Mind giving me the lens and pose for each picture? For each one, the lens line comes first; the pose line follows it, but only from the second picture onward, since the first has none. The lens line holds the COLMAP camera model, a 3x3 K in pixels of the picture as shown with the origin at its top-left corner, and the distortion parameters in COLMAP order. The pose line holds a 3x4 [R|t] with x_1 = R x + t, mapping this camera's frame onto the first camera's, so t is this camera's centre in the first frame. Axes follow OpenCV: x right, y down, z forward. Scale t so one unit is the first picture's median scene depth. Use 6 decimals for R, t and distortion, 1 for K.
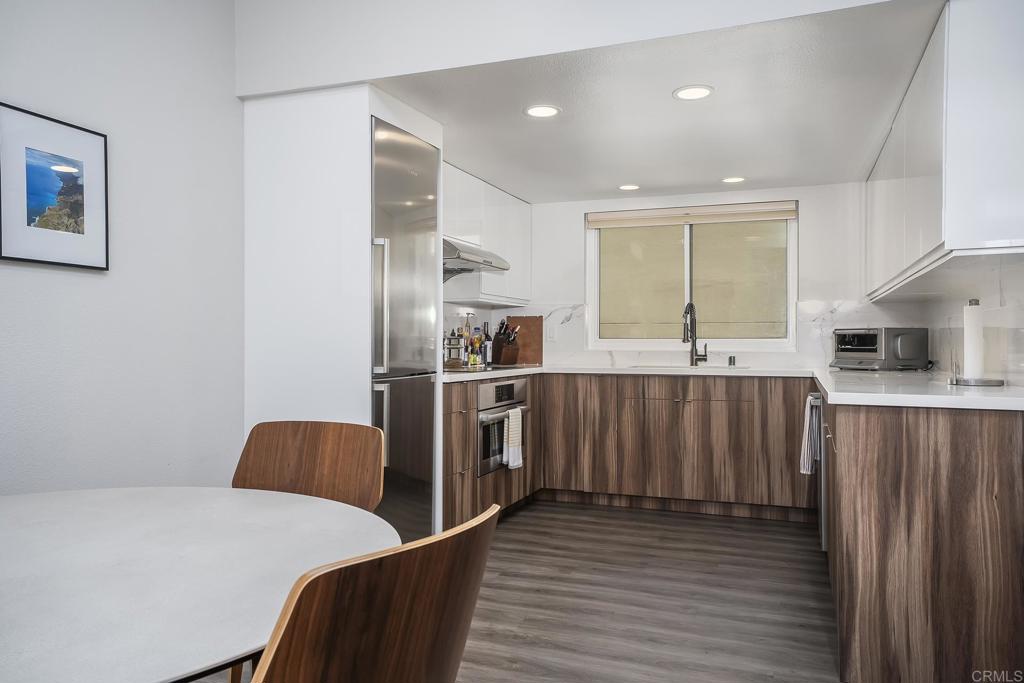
lens RADIAL K [[747.0, 0, 511.4], [0, 747.0, 344.1], [0, 0, 1]] dist [0.009025, 0.035325]
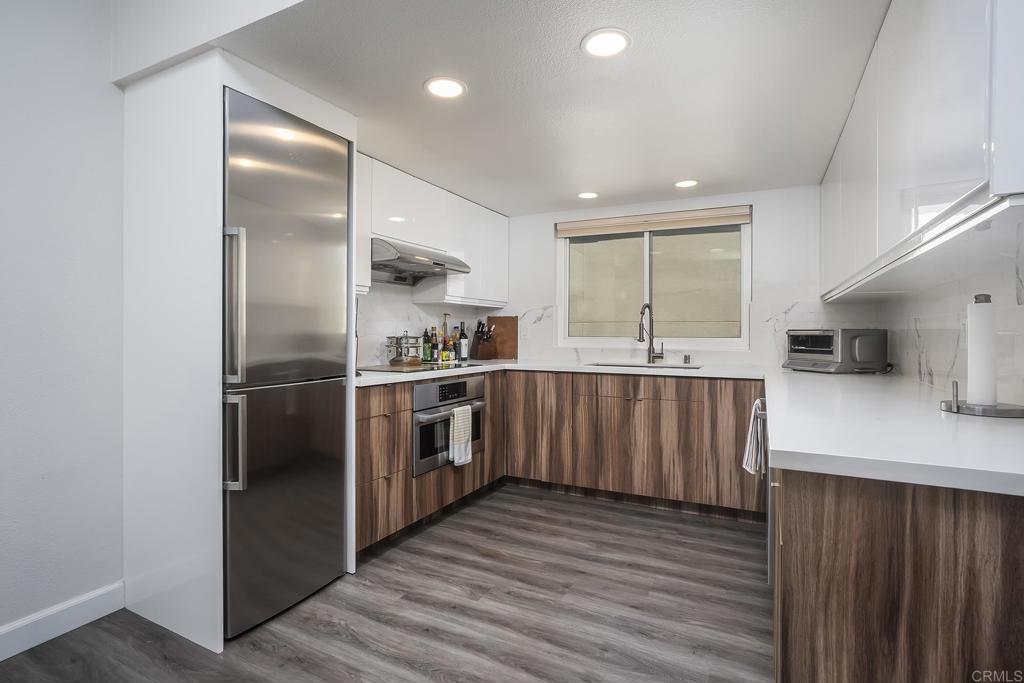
lens RADIAL K [[496.0, 0, 510.3], [0, 496.0, 340.5], [0, 0, 1]] dist [-0.030057, 0.010528]
pose [[0.993931, 0.004300, -0.109924, 0.142344], [-0.003061, 0.999930, 0.011440, -0.012657], [0.109966, -0.011034, 0.993874, 0.322882]]
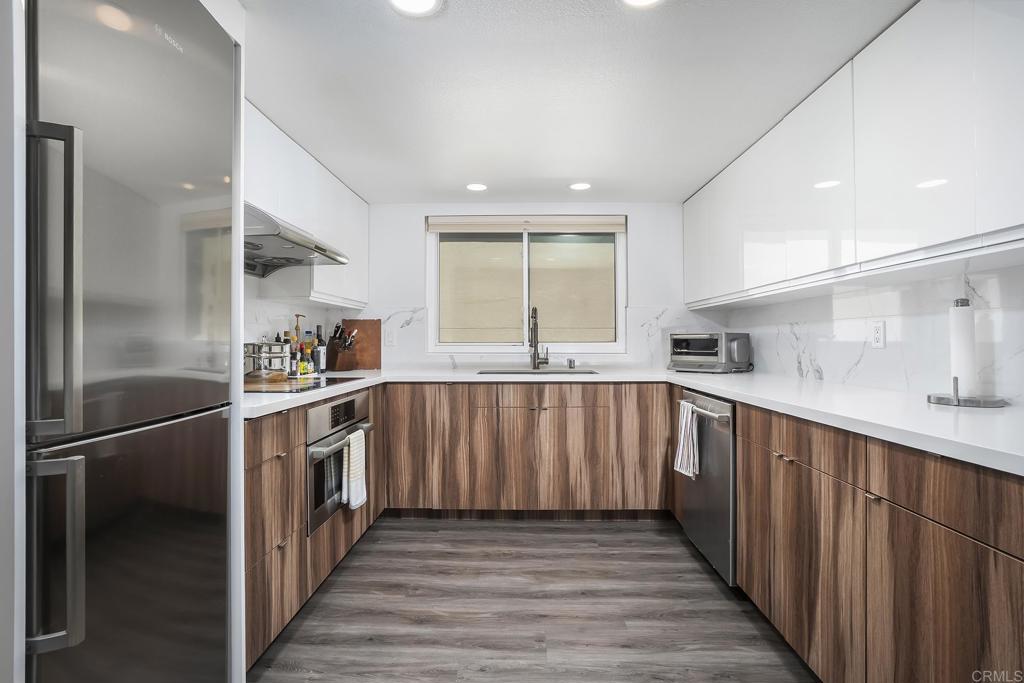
lens RADIAL K [[496.0, 0, 514.0], [0, 496.0, 337.1], [0, 0, 1]] dist [-0.030057, 0.010528]
pose [[0.942218, -0.001982, 0.334995, -0.013457], [0.004257, 0.999973, -0.006057, -0.012356], [-0.334974, 0.007133, 0.942201, 0.433277]]
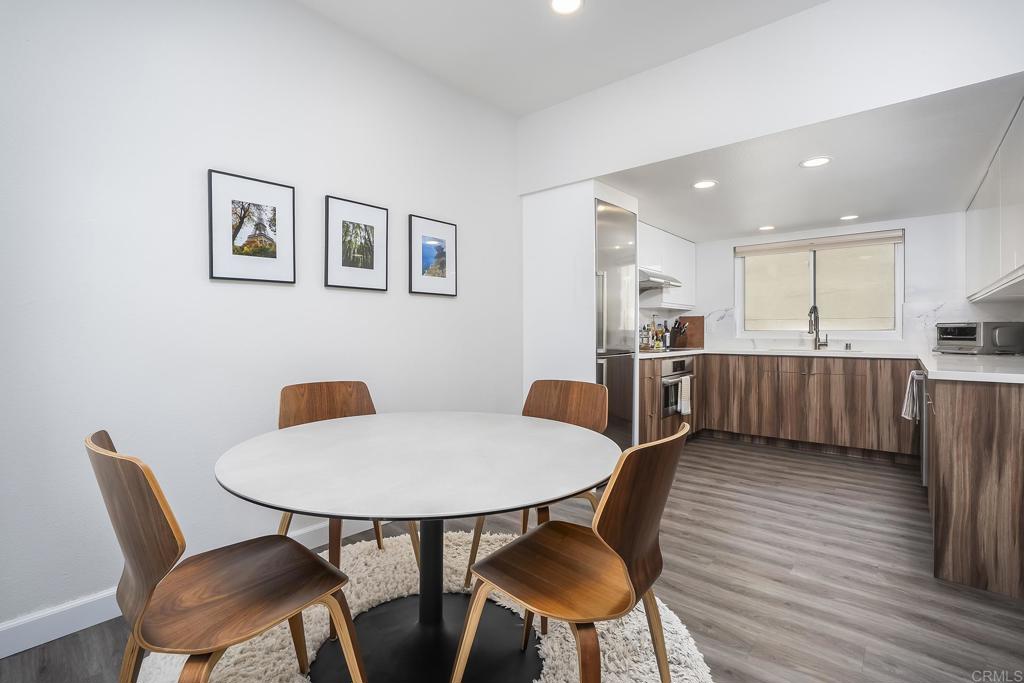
lens RADIAL K [[464.8, 0, 511.1], [0, 464.8, 337.9], [0, 0, 1]] dist [-0.034848, 0.011864]
pose [[0.939836, 0.001242, -0.341624, -0.007535], [0.001909, 0.999959, 0.008886, -0.002543], [0.341621, -0.009003, 0.939795, -0.027997]]
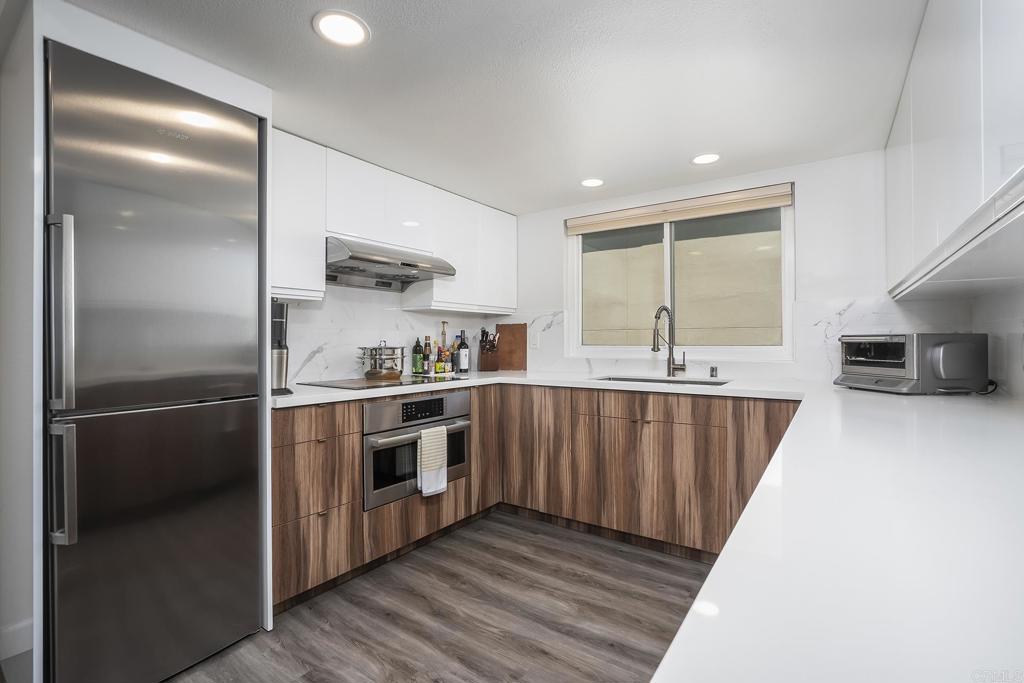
lens RADIAL K [[464.8, 0, 510.8], [0, 464.8, 340.7], [0, 0, 1]] dist [-0.034848, 0.011864]
pose [[0.967350, -0.004798, -0.253400, 0.231518], [0.004150, 0.999987, -0.003092, -0.015213], [0.253411, 0.001940, 0.967357, 0.477963]]
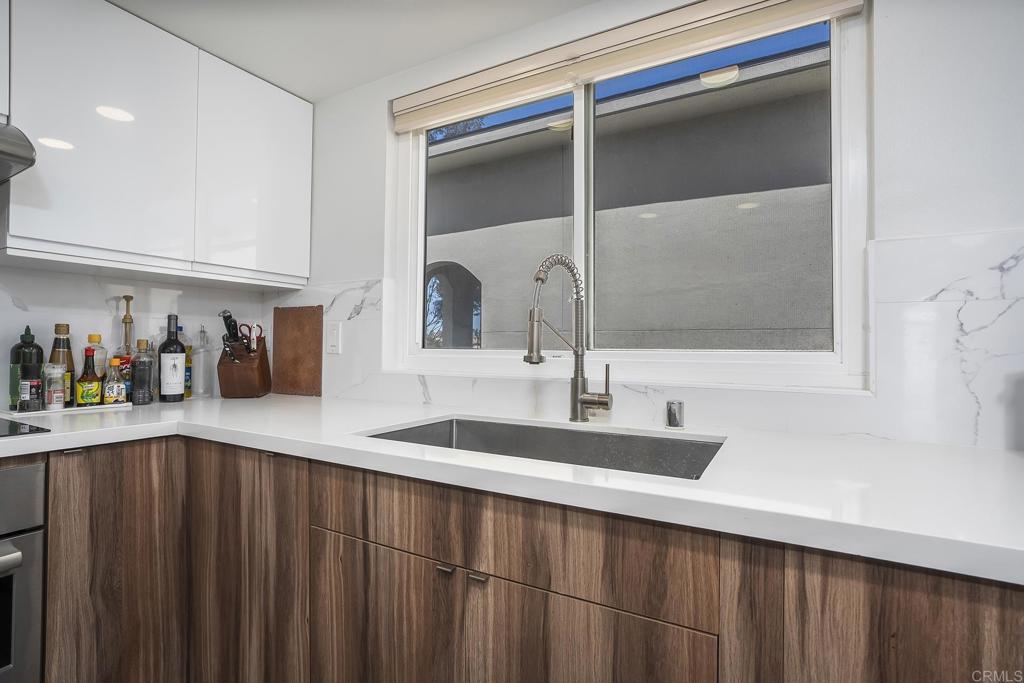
lens RADIAL K [[496.0, 0, 503.4], [0, 496.0, 344.1], [0, 0, 1]] dist [-0.030057, 0.010528]
pose [[0.984852, 0.003294, -0.173365, 0.291362], [-0.004825, 0.999953, -0.008415, -0.009874], [0.173330, 0.009124, 0.984822, 0.859940]]
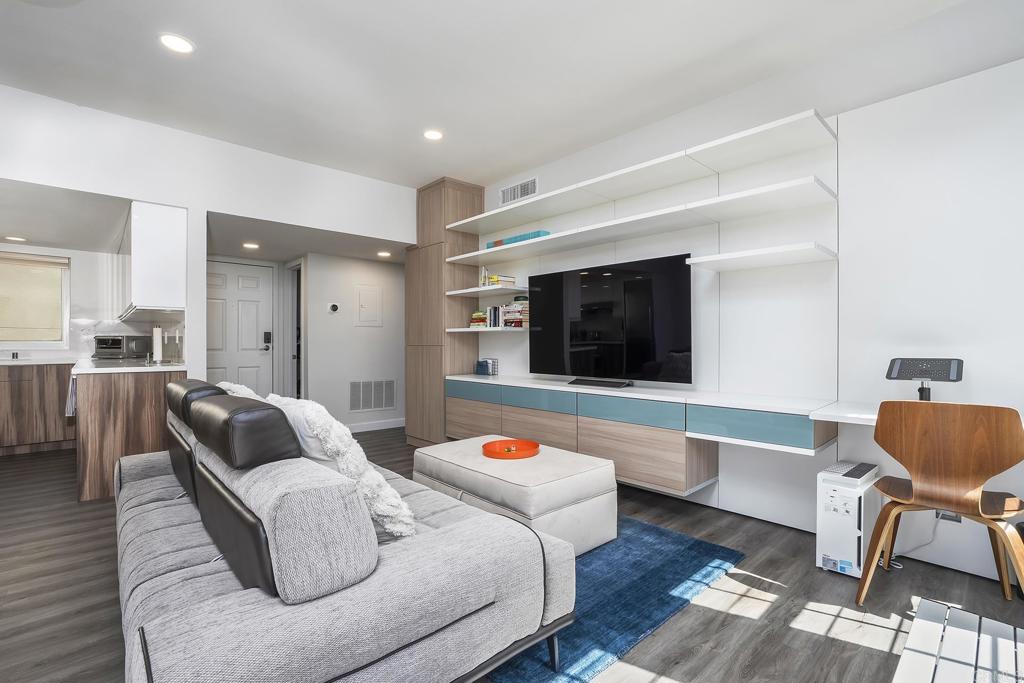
lens RADIAL K [[464.8, 0, 511.9], [0, 464.8, 342.7], [0, 0, 1]] dist [-0.034848, 0.011864]
pose [[0.448410, -0.004676, 0.893816, -0.089479], [0.002952, 0.999989, 0.003750, -0.005705], [-0.893823, 0.000957, 0.448418, -0.371583]]
